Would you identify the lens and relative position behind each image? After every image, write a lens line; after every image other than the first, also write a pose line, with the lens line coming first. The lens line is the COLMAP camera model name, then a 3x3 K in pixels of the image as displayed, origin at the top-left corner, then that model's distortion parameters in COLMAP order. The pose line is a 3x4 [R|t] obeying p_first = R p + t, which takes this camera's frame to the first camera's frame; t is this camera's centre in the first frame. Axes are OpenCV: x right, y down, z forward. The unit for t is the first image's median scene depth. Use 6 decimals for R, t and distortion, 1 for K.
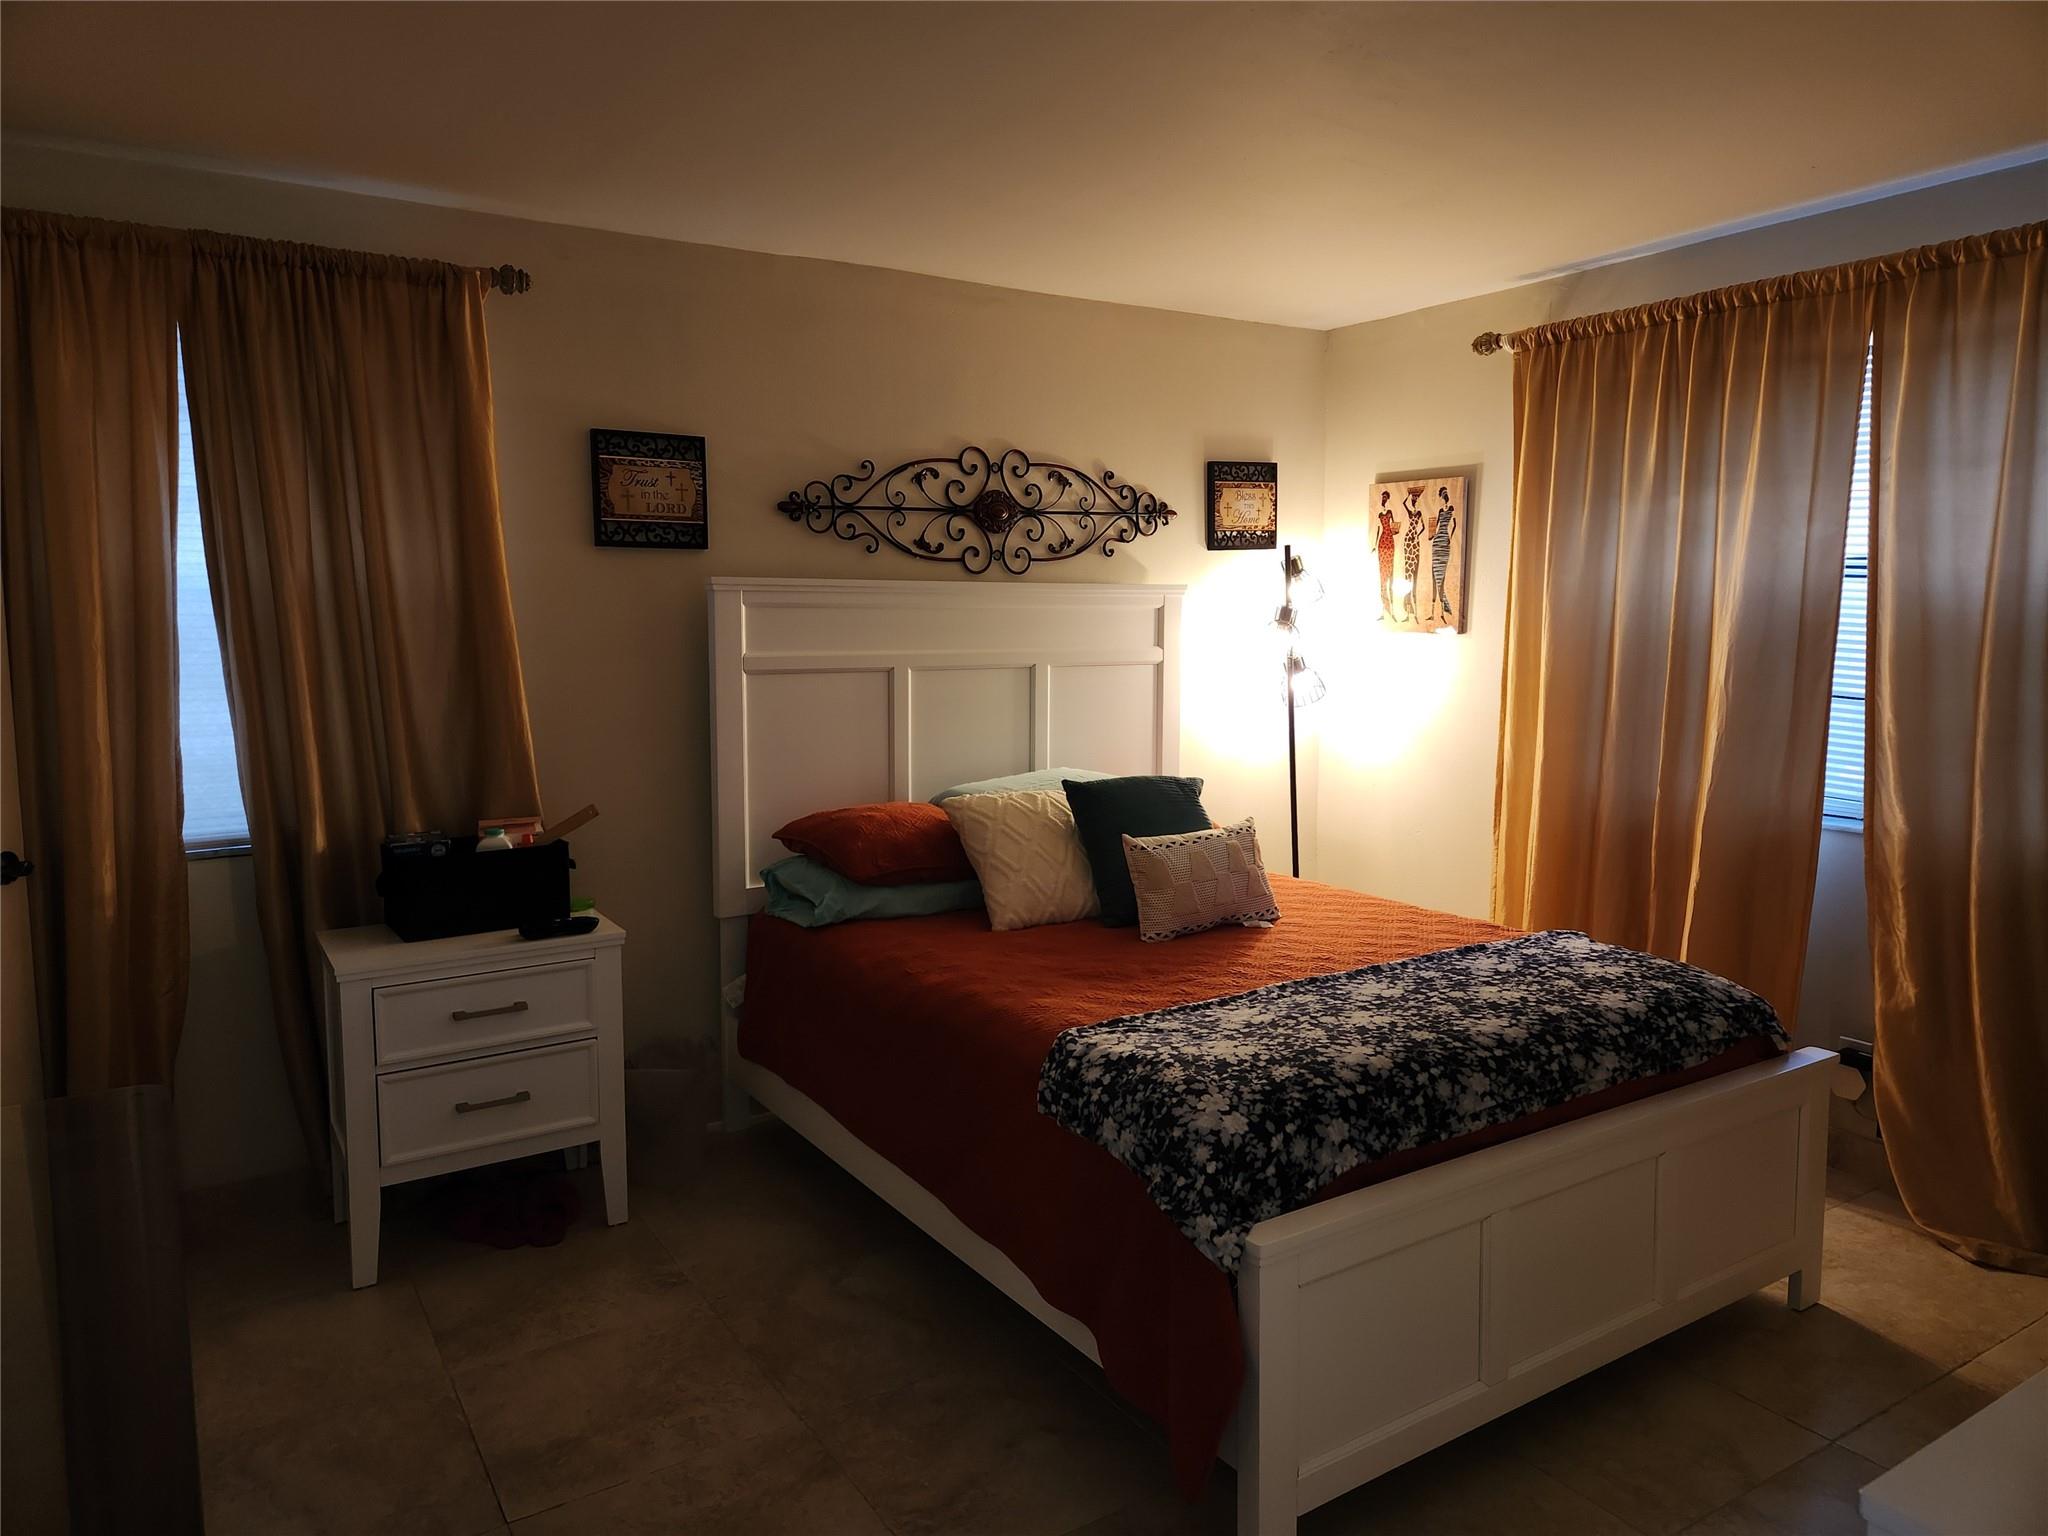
lens RADIAL K [[1360.4, 0, 1022.0], [0, 1360.4, 772.3], [0, 0, 1]] dist [0.048936, -0.000216]
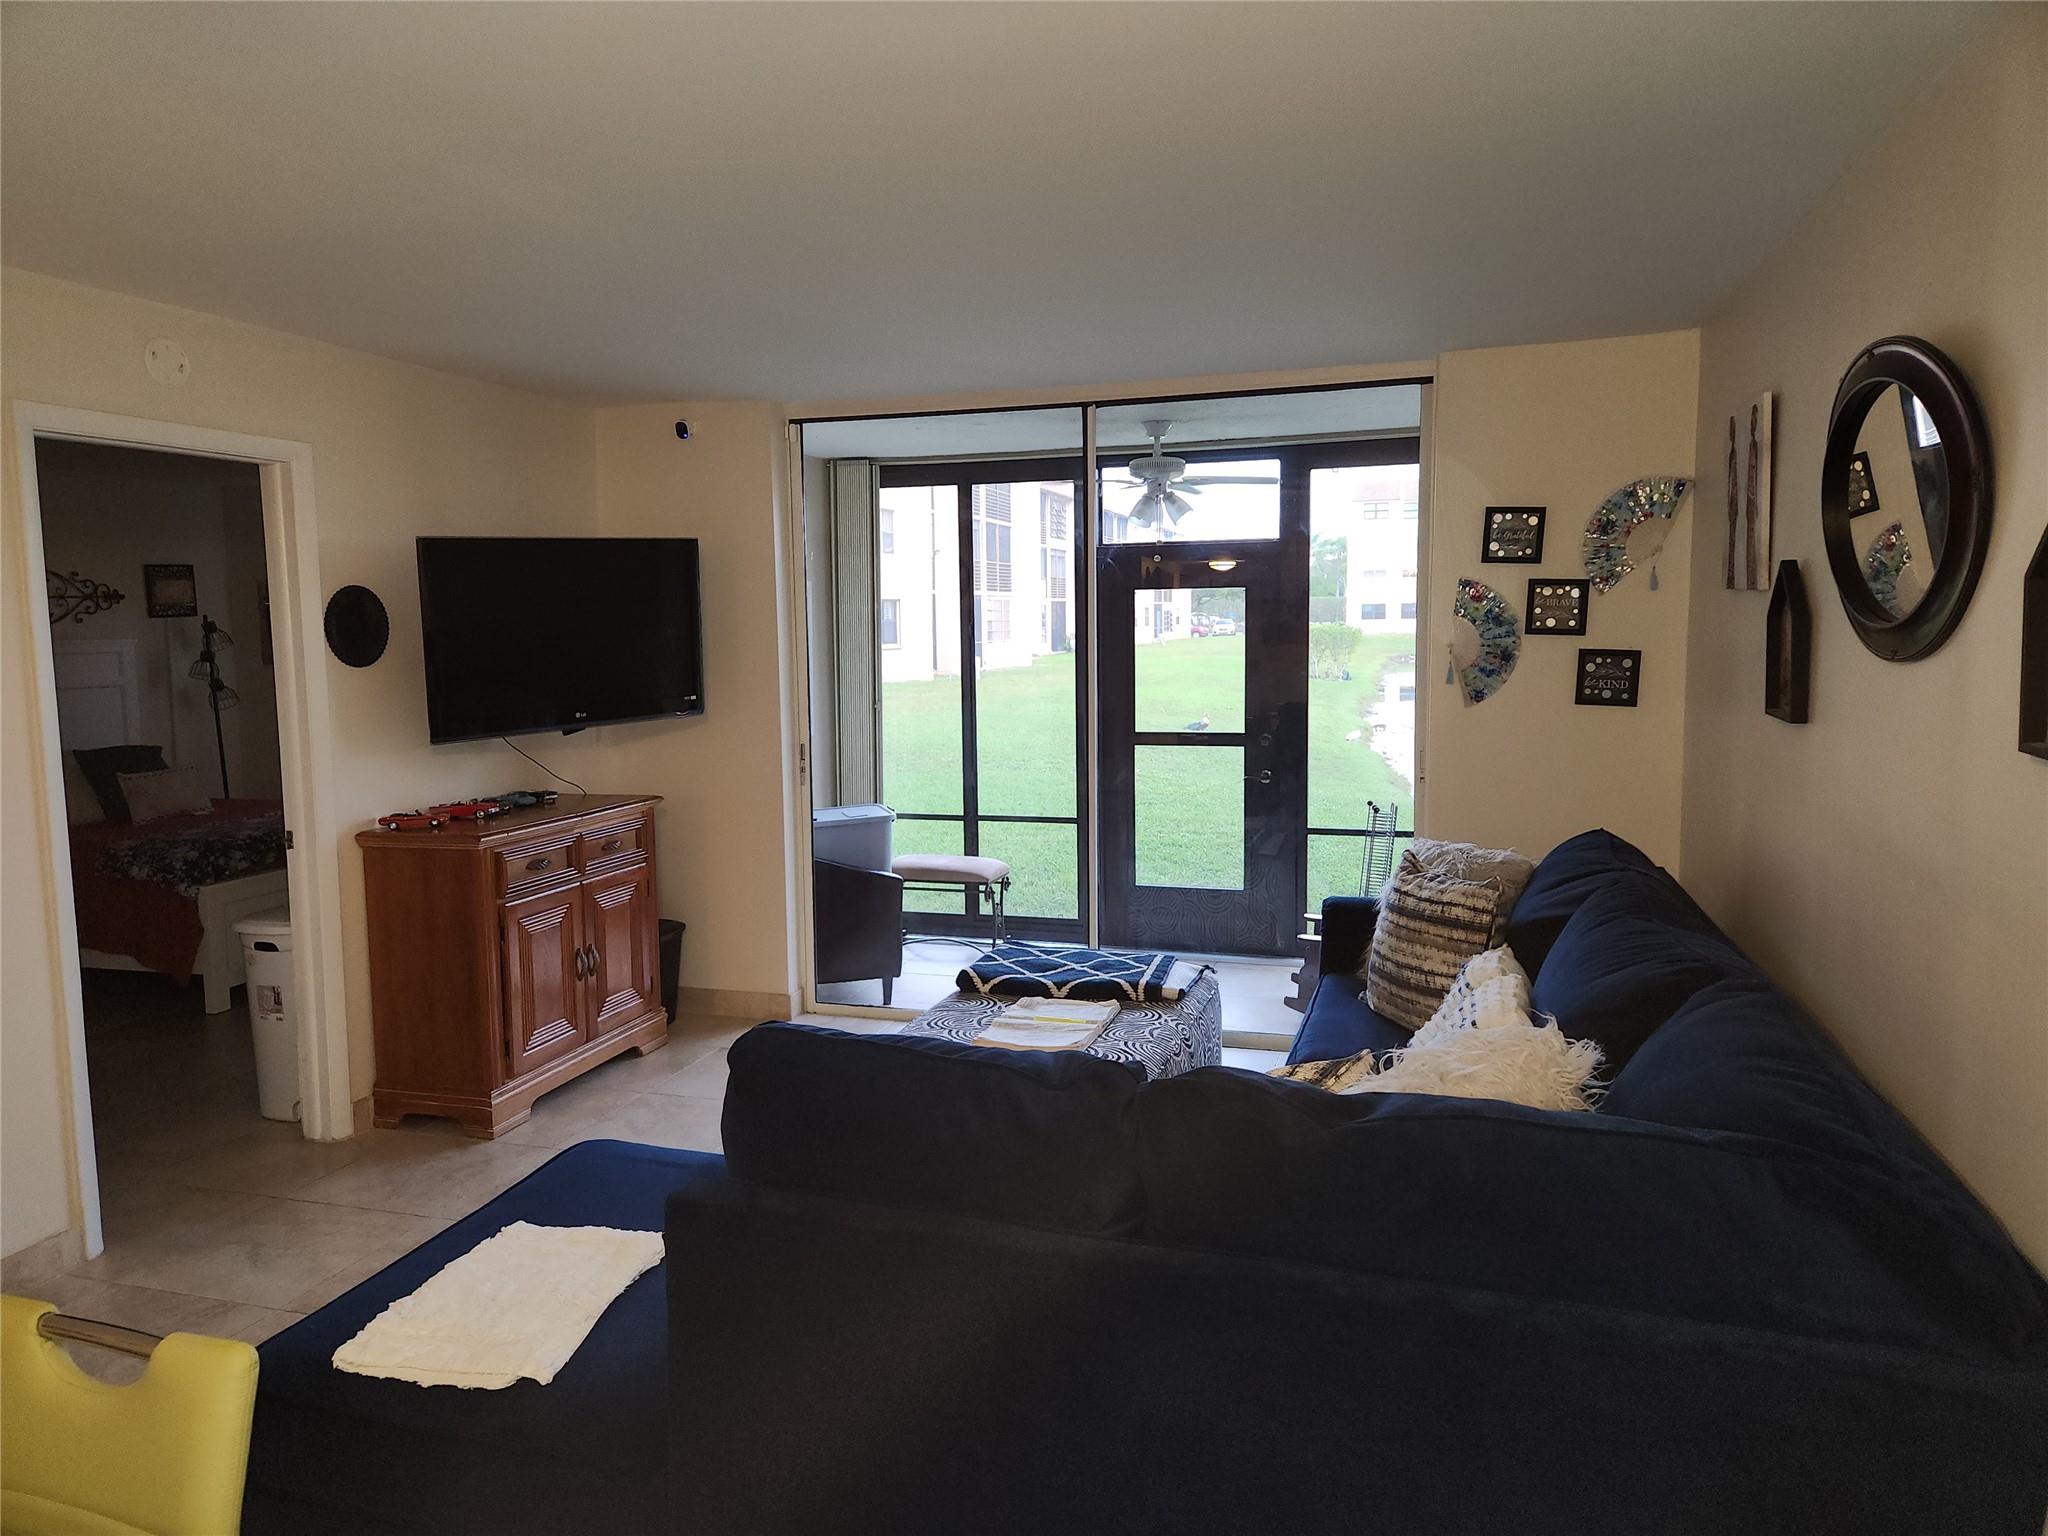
lens RADIAL K [[1360.4, 0, 1013.7], [0, 1360.4, 758.9], [0, 0, 1]] dist [0.048936, -0.000216]
pose [[0.765257, -0.073374, 0.639530, -0.313161], [0.084789, 0.996316, 0.012850, 0.160112], [-0.638116, 0.044391, 0.768659, -1.988085]]
